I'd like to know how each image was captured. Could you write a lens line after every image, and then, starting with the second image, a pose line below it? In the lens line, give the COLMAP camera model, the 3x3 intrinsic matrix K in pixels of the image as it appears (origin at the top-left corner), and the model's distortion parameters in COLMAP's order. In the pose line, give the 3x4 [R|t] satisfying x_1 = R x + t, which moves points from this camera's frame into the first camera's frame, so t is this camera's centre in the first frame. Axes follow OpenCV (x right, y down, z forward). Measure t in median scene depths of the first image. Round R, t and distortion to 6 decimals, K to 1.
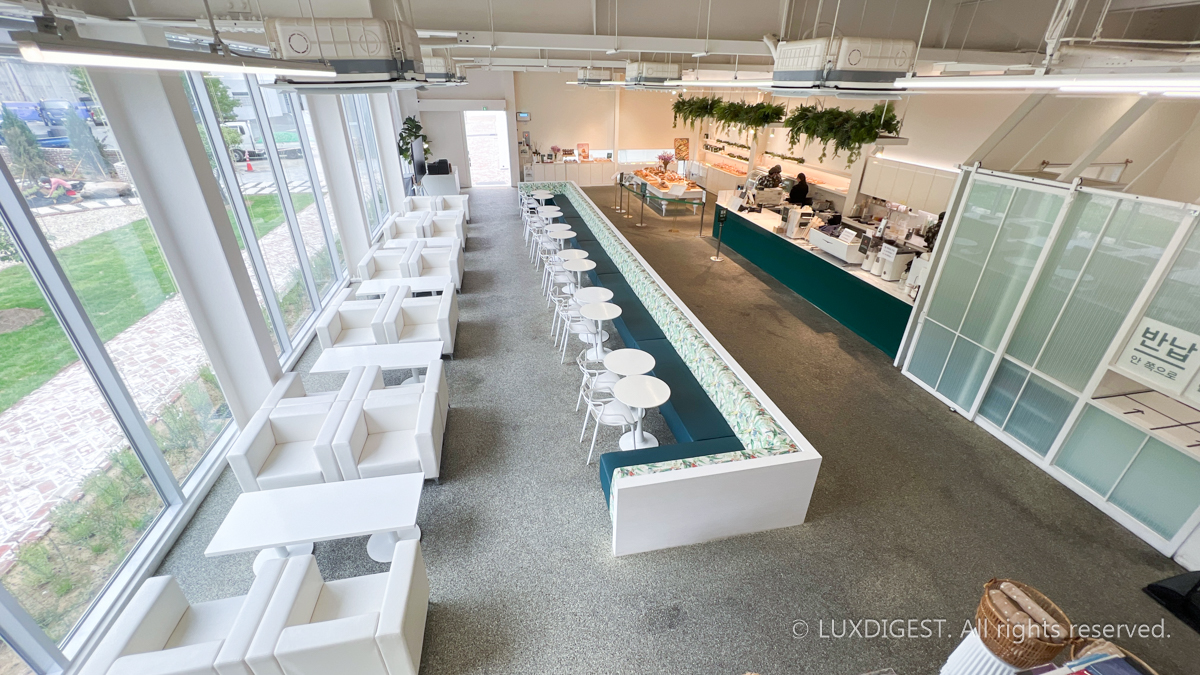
lens RADIAL K [[477.6, 0, 600.0], [0, 477.6, 337.5], [0, 0, 1]] dist [-0.001883, -0.000125]
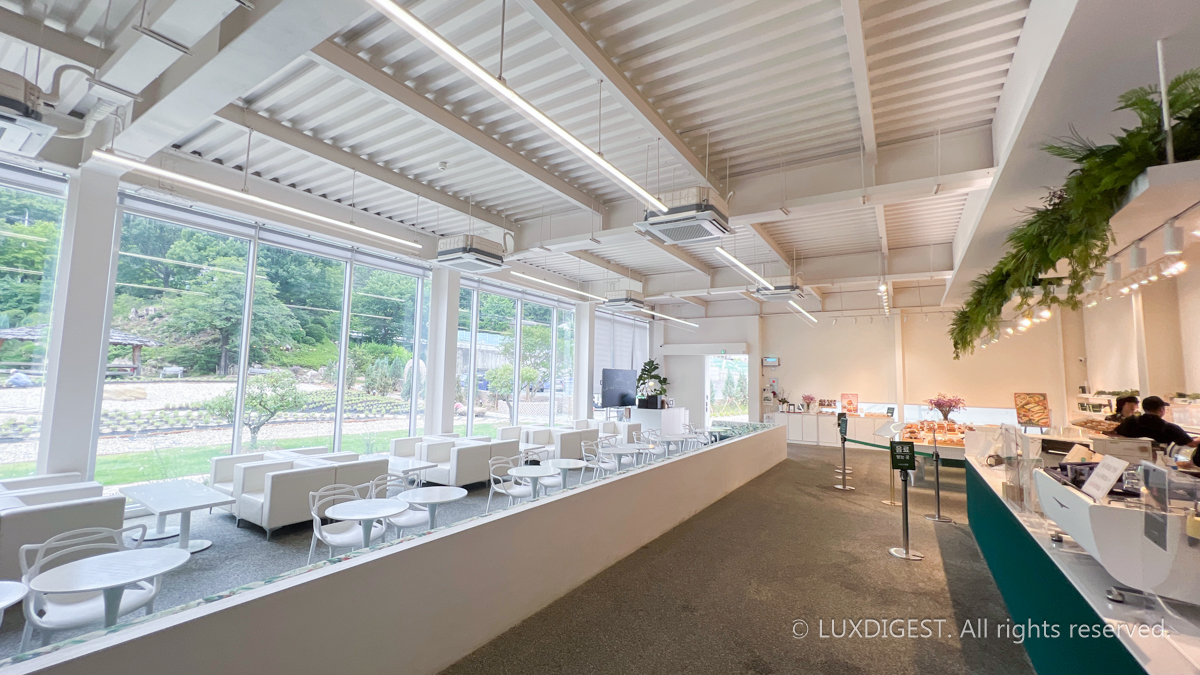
lens RADIAL K [[477.6, 0, 600.0], [0, 477.6, 337.5], [0, 0, 1]] dist [-0.001883, -0.000125]
pose [[0.716504, -0.055628, -0.695362, 0.263961], [-0.338984, 0.843443, -0.416765, -0.037200], [0.609682, 0.534330, 0.585473, 0.326468]]
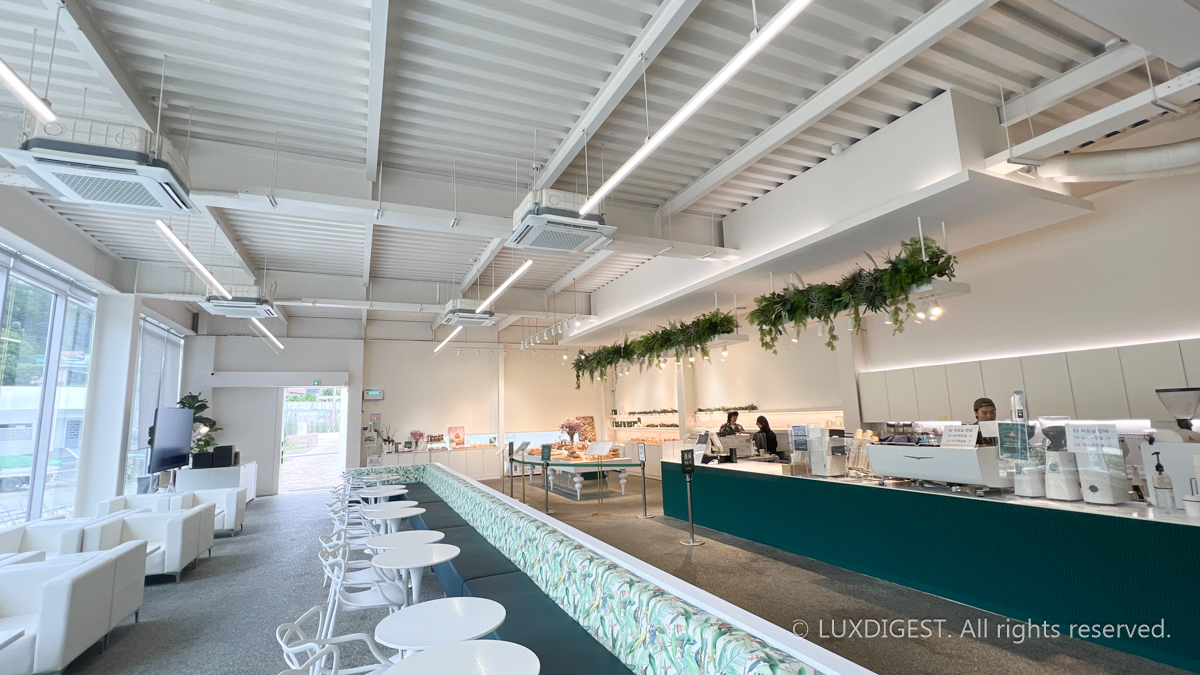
lens RADIAL K [[525.4, 0, 600.0], [0, 525.4, 337.5], [0, 0, 1]] dist [-0.001357, 0.000145]
pose [[0.975734, -0.012614, 0.218593, 0.007125], [0.140374, 0.802218, -0.580294, -0.011784], [-0.168039, 0.596898, 0.784522, 0.288729]]
